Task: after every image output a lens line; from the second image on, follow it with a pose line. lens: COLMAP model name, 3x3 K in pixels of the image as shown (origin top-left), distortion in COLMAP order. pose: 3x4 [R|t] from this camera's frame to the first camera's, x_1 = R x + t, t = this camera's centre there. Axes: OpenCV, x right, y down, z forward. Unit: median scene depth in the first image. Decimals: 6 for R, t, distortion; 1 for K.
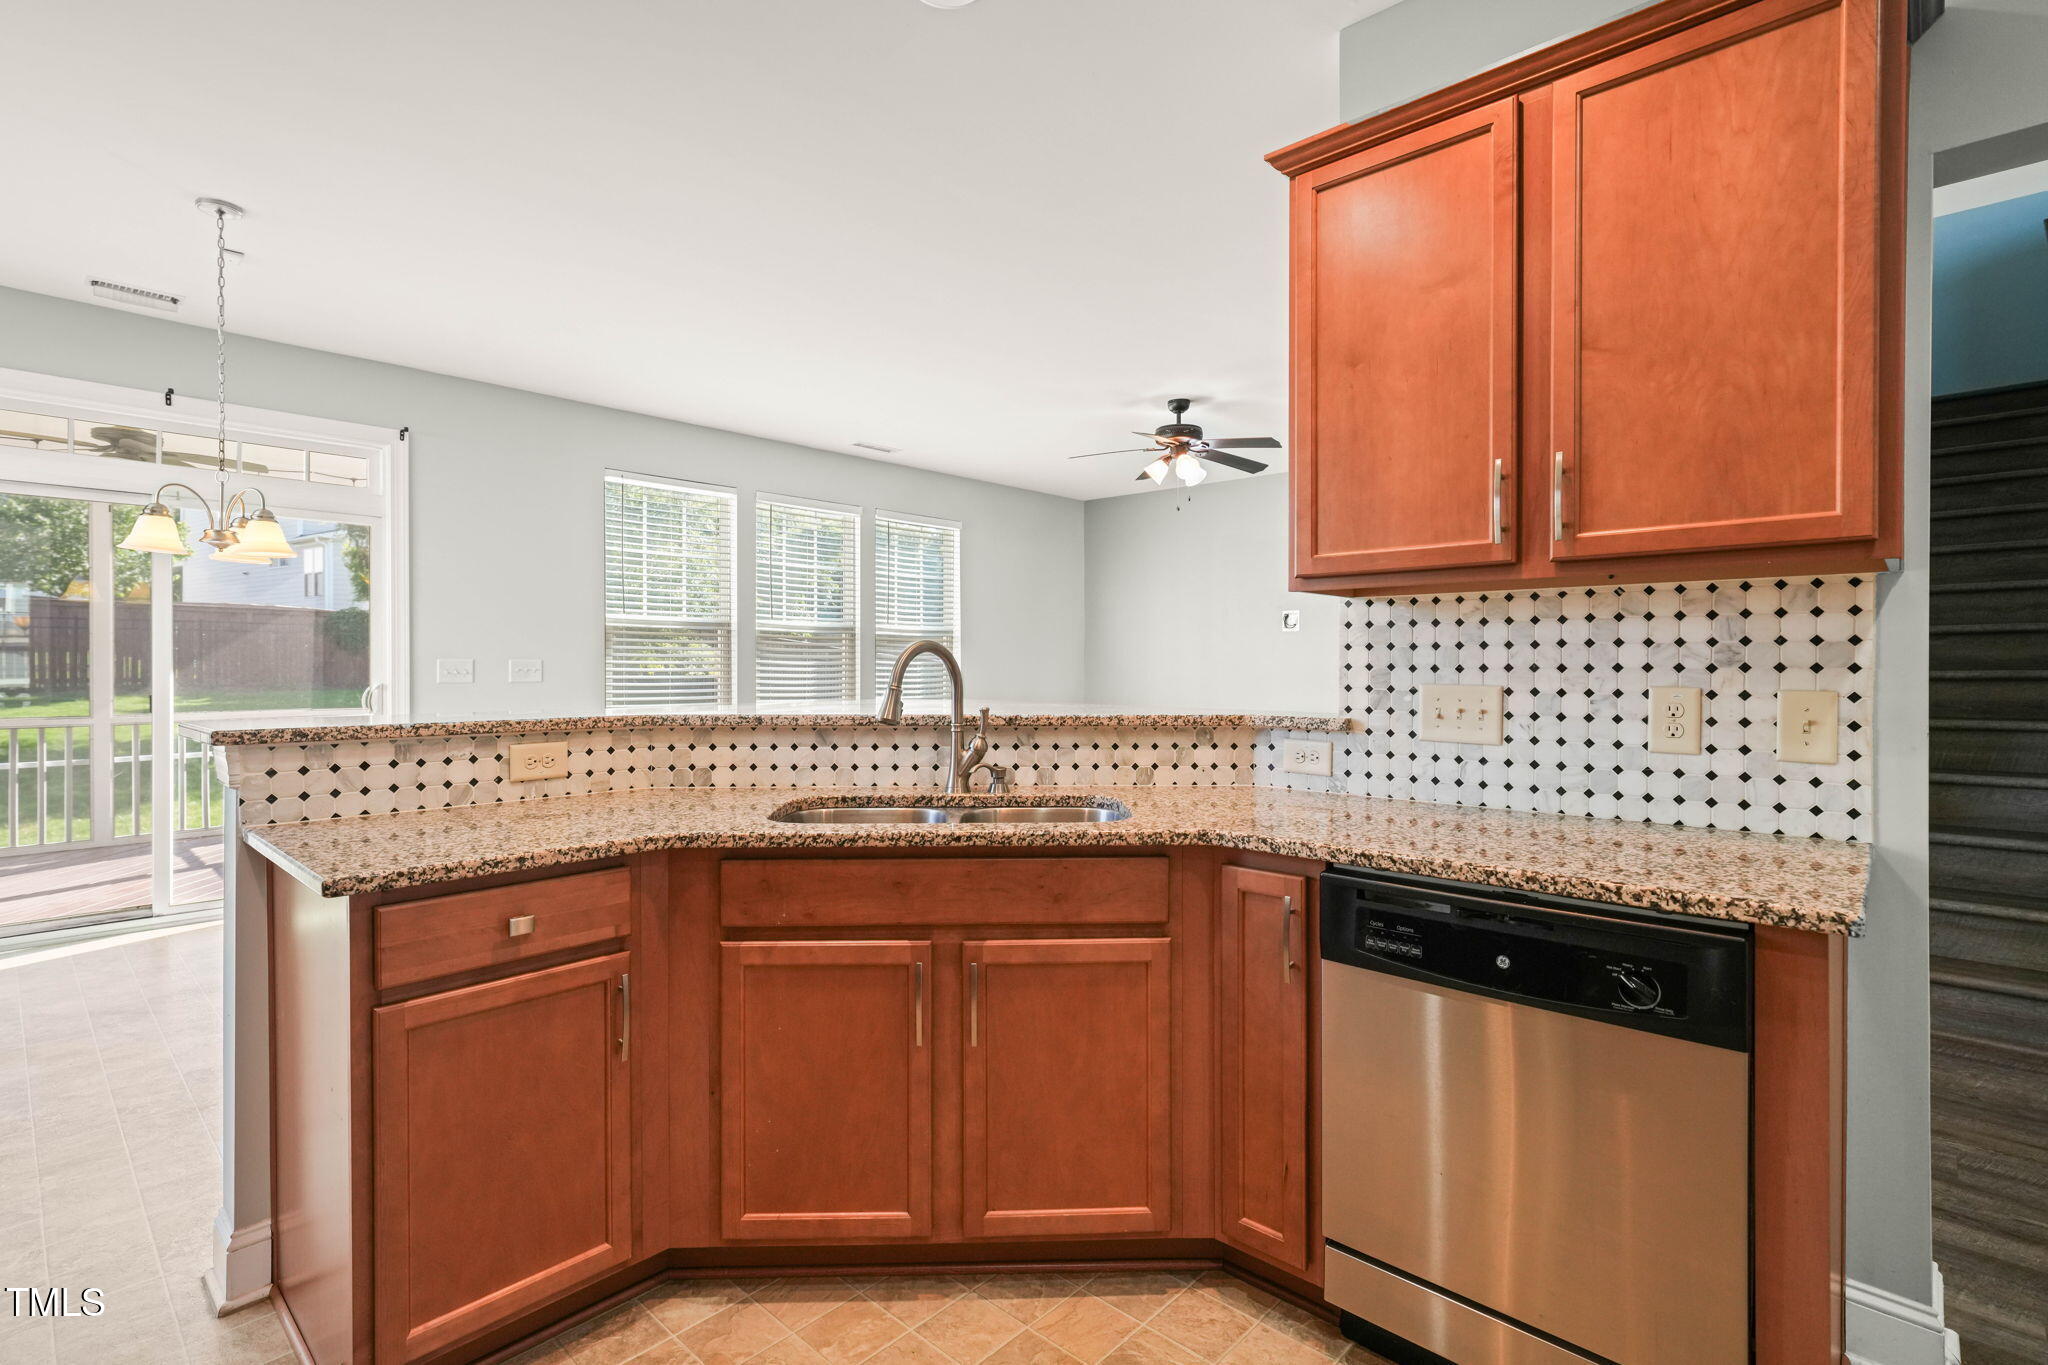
lens RADIAL K [[953.0, 0, 1020.1], [0, 953.0, 668.1], [0, 0, 1]] dist [-0.000551, 0.000218]
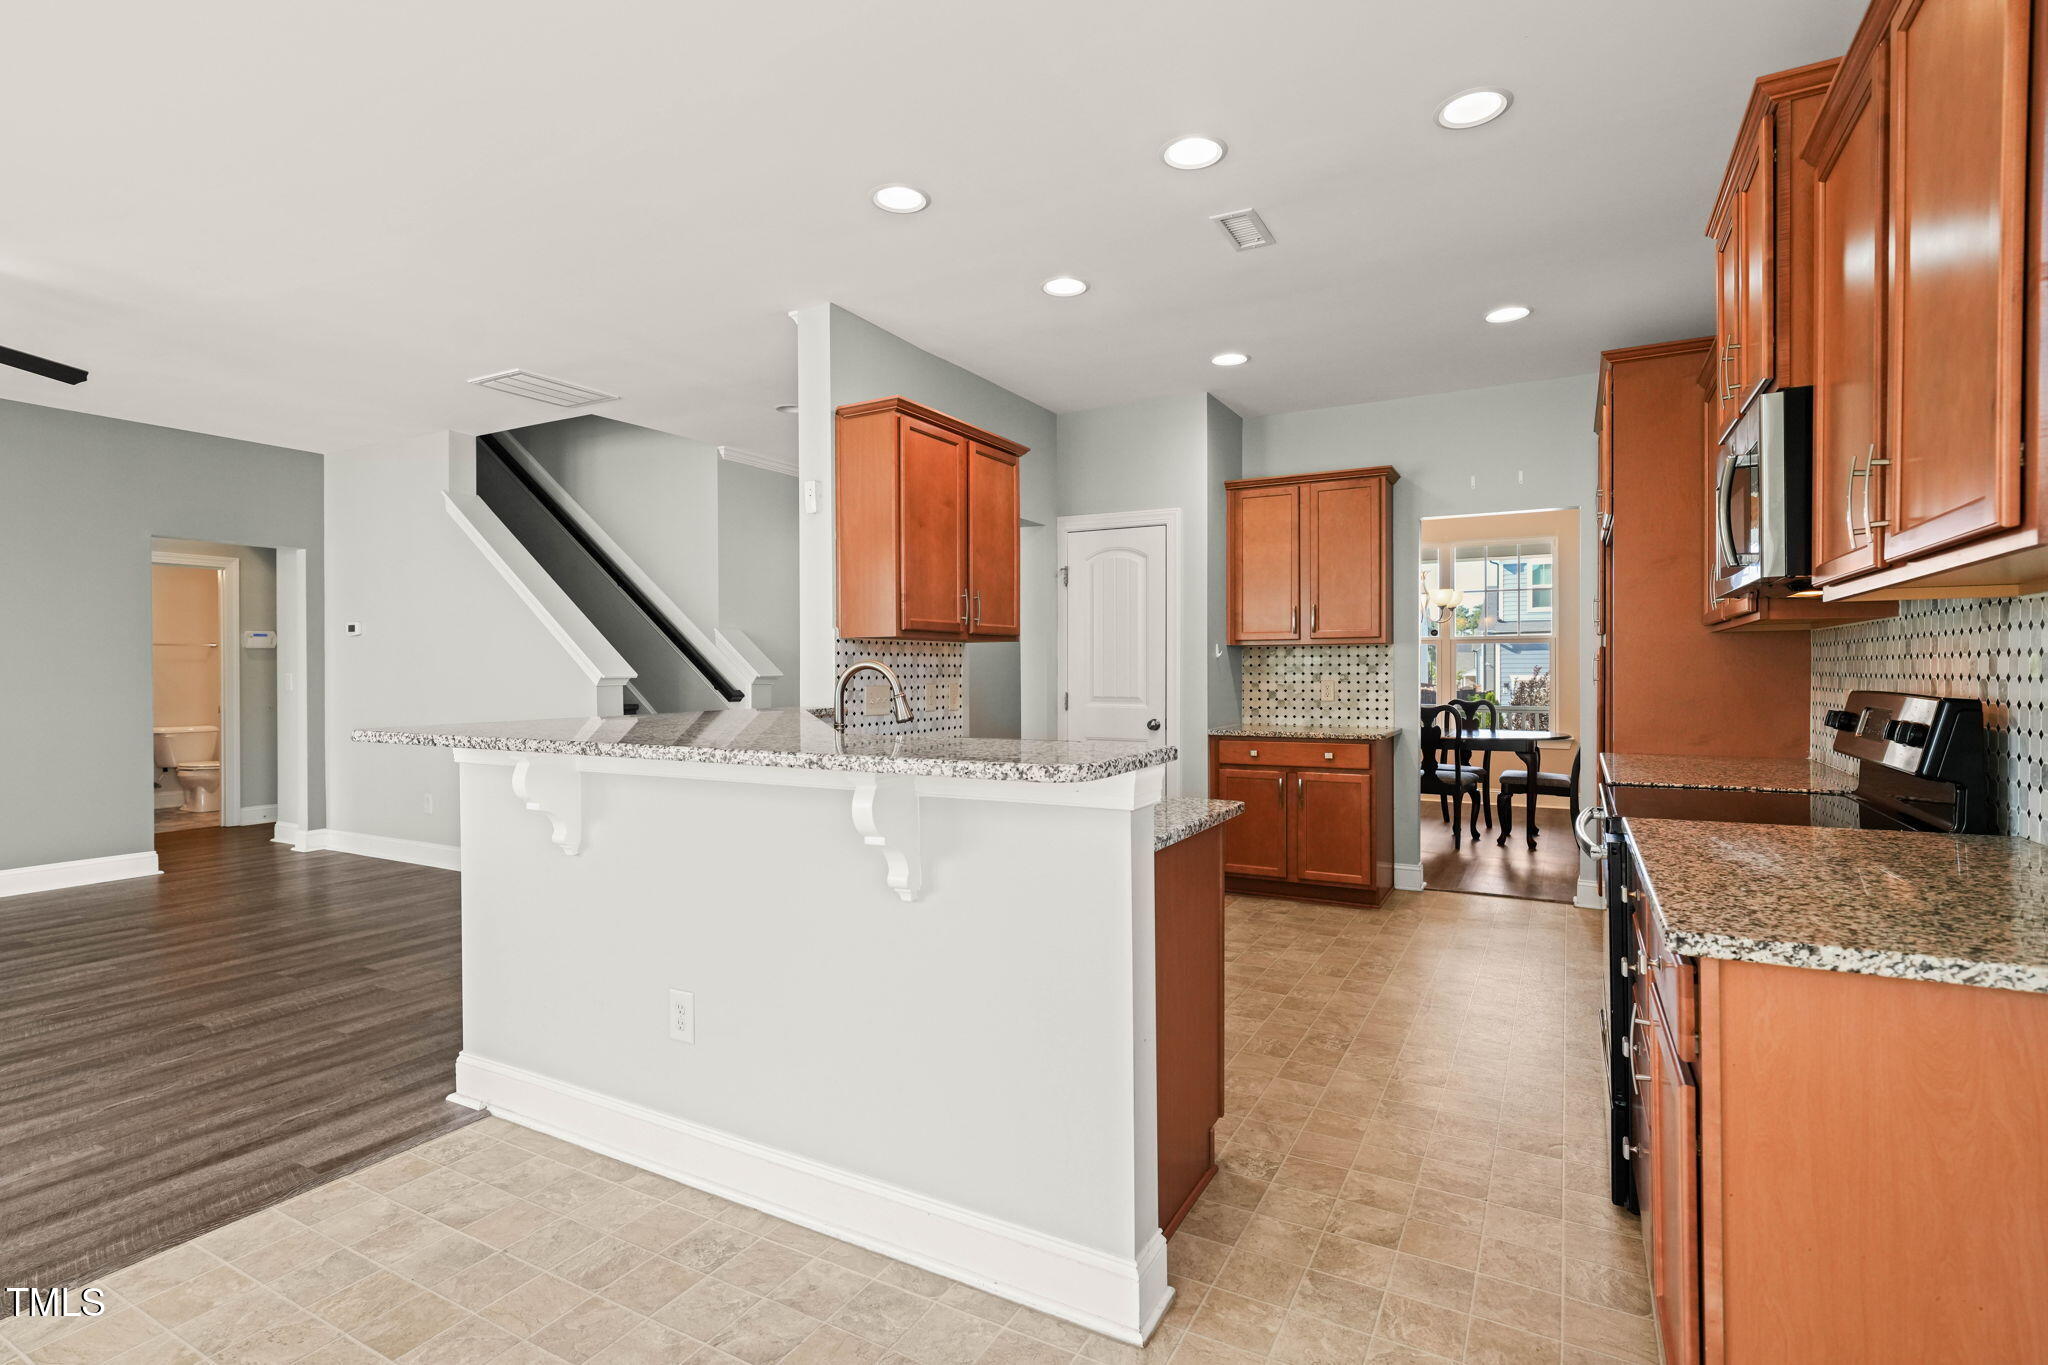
lens RADIAL K [[917.0, 0, 1012.7], [0, 917.0, 676.1], [0, 0, 1]] dist [0.001580, 0.000233]
pose [[-0.203014, -0.006997, 0.979151, -1.575453], [0.007658, 0.999933, 0.008733, -0.018586], [-0.979146, 0.009272, -0.202947, 1.206022]]
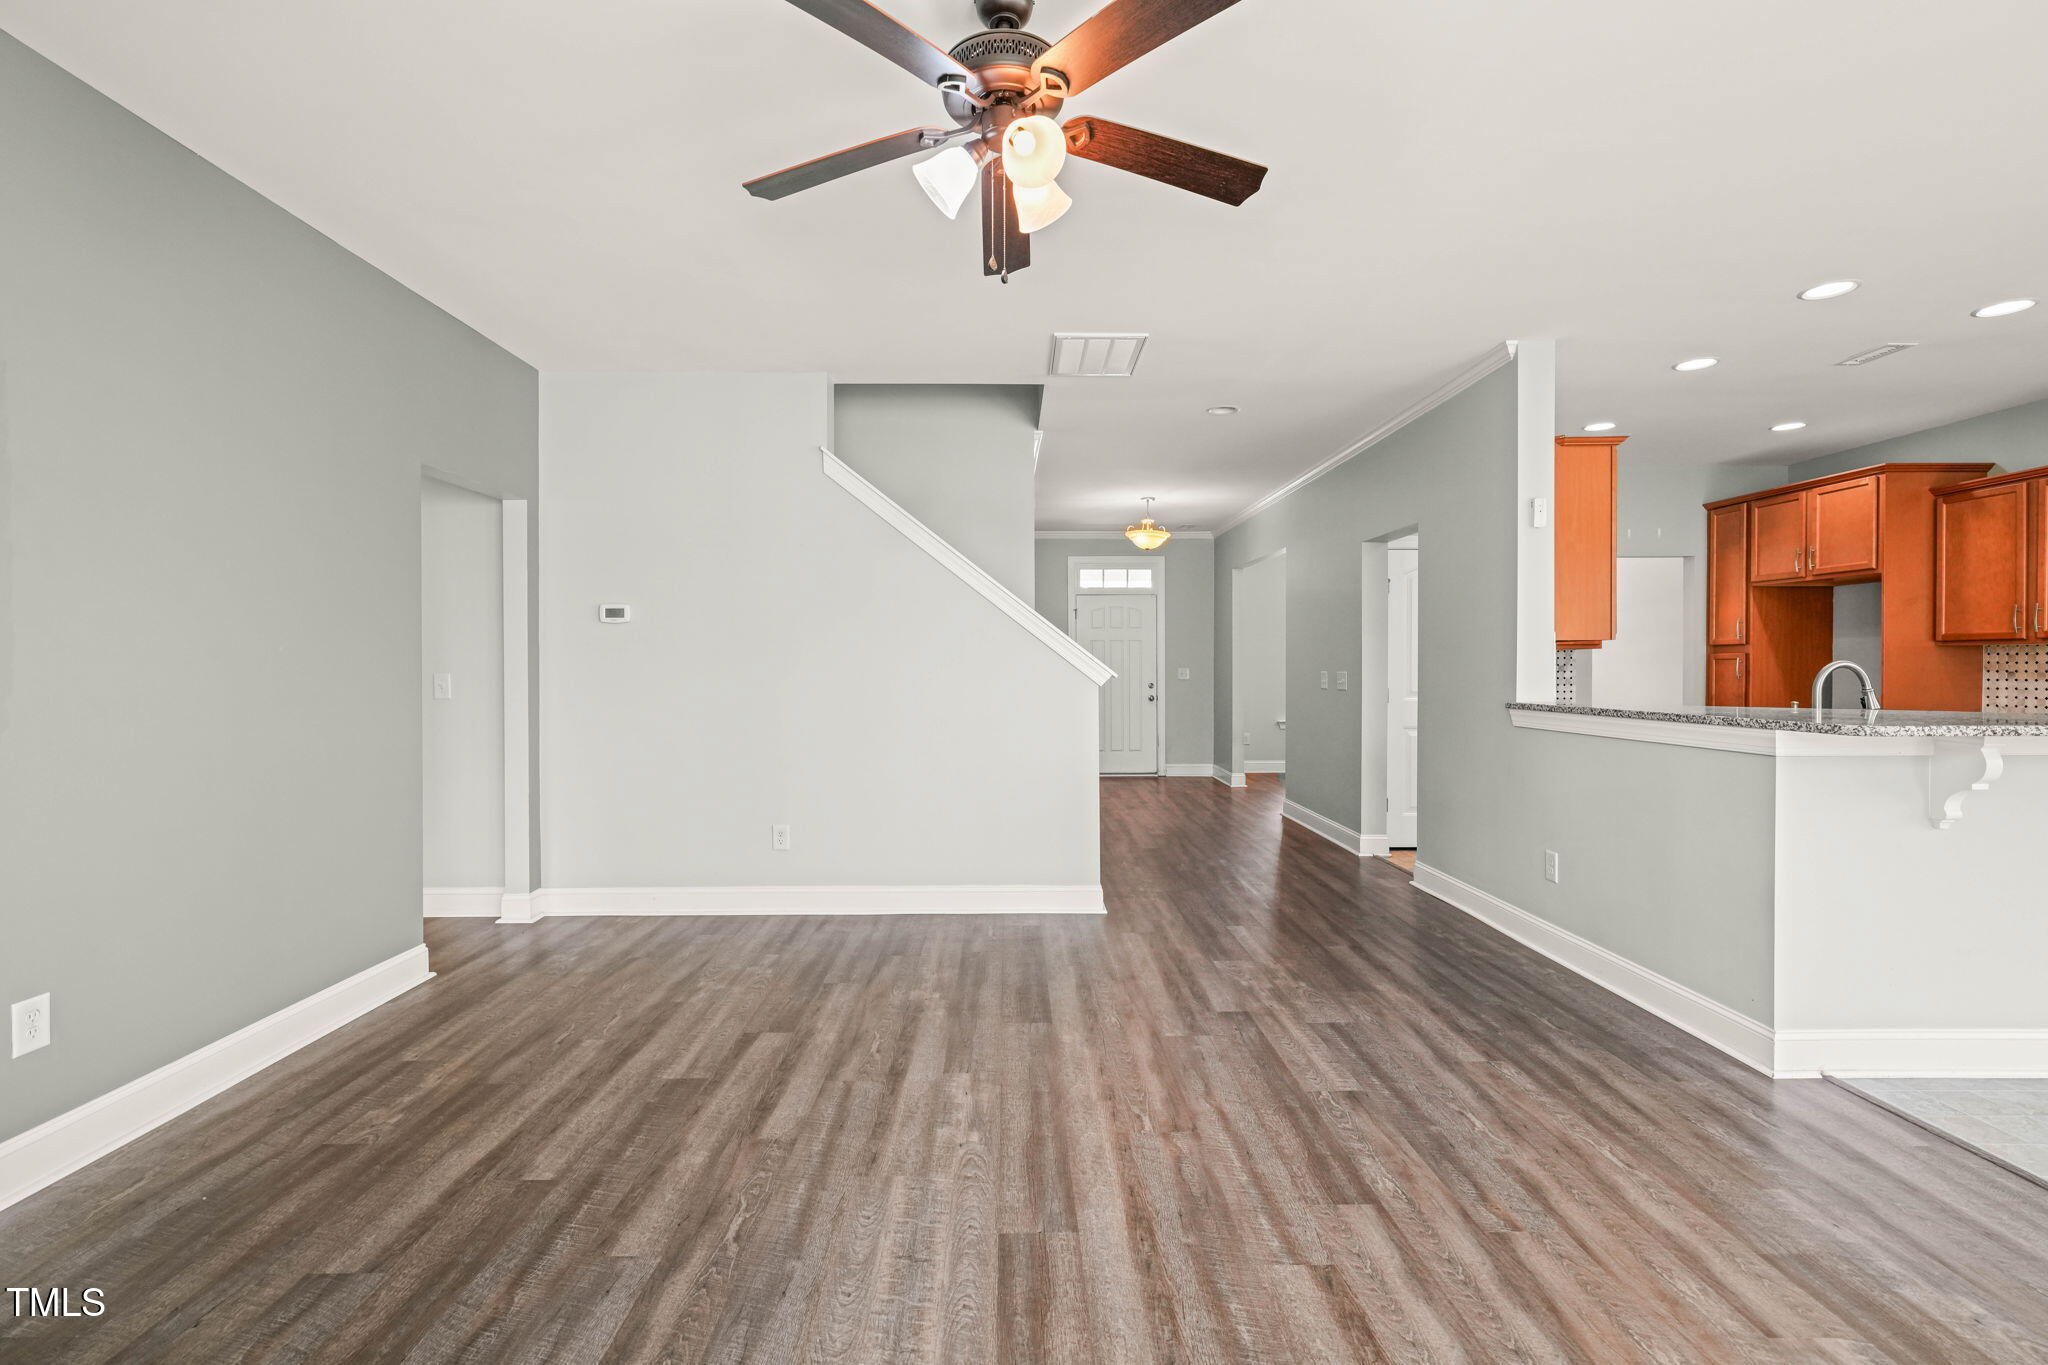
lens RADIAL K [[884.3, 0, 1018.3], [0, 884.3, 668.5], [0, 0, 1]] dist [-0.001224, 0.003889]
pose [[-0.647054, 0.000220, 0.762444, -0.437388], [0.005494, 0.999975, 0.004374, -0.034033], [-0.762424, 0.007019, -0.647039, 3.403420]]
